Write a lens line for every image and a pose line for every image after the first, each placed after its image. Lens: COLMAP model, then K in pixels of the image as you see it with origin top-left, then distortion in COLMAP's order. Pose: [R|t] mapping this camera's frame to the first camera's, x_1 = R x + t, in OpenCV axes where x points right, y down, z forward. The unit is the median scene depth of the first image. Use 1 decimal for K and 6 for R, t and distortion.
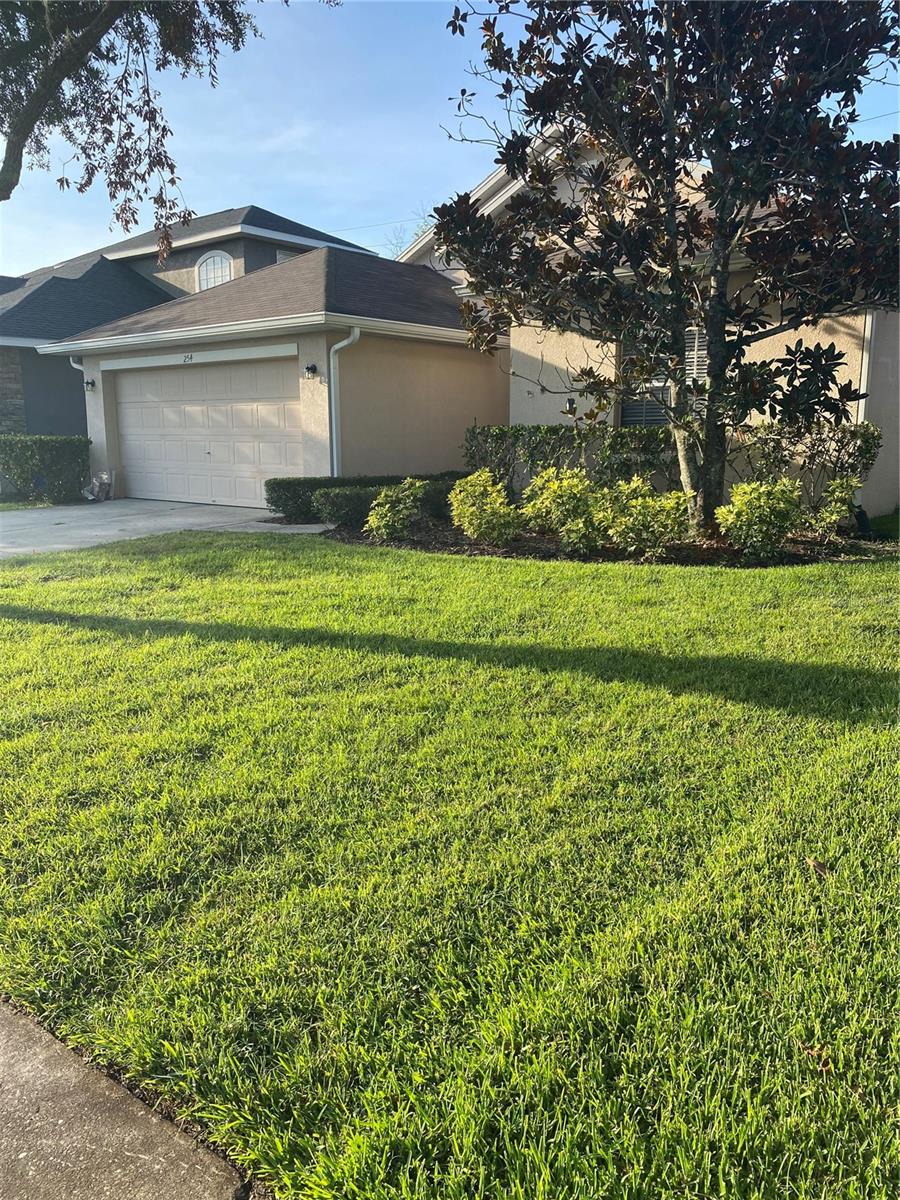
lens RADIAL K [[918.9, 0, 441.3], [0, 918.9, 618.7], [0, 0, 1]] dist [0.047753, -0.034741]
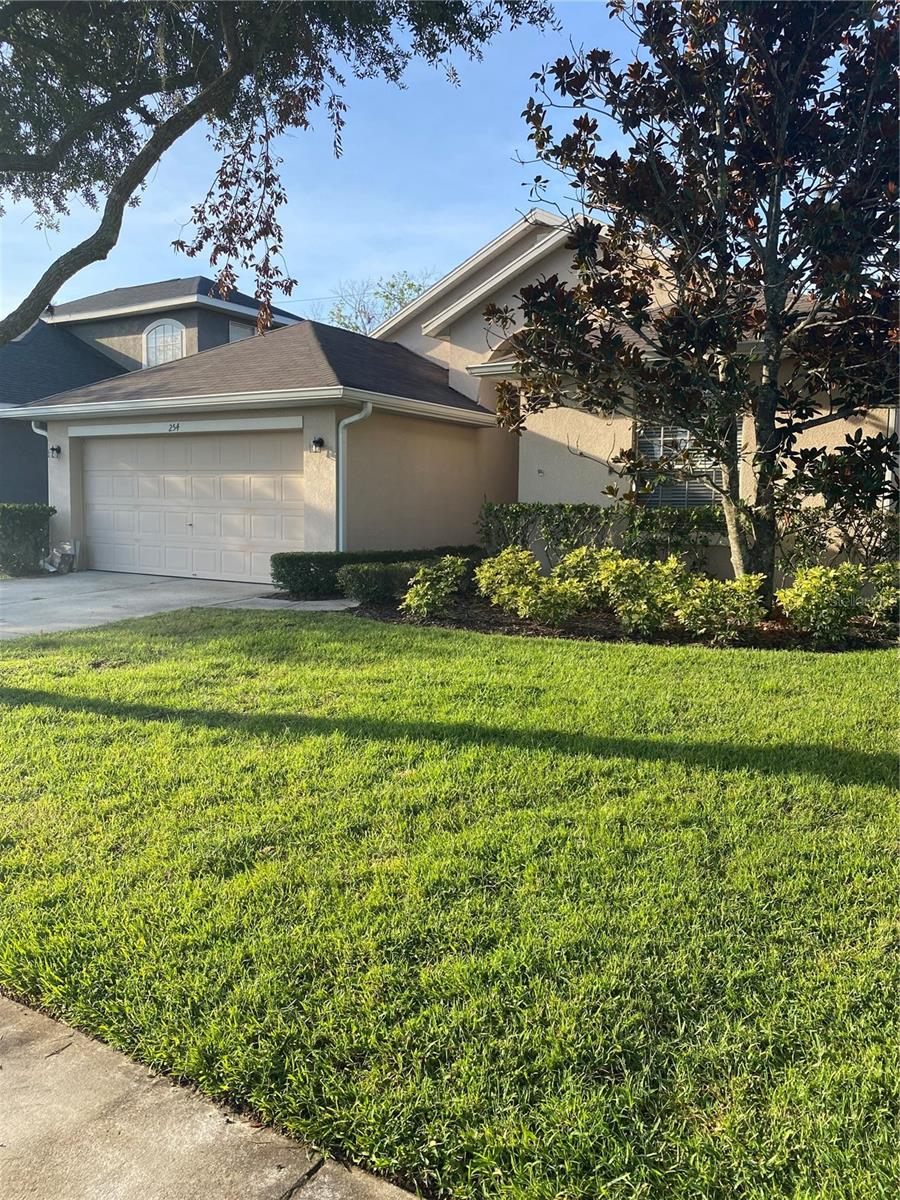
lens RADIAL K [[918.9, 0, 444.1], [0, 918.9, 610.6], [0, 0, 1]] dist [0.047753, -0.034741]
pose [[0.992794, 0.004756, 0.119742, -0.171716], [0.005291, 0.996498, -0.083451, -0.016255], [-0.119720, 0.083483, 0.989292, 0.052878]]
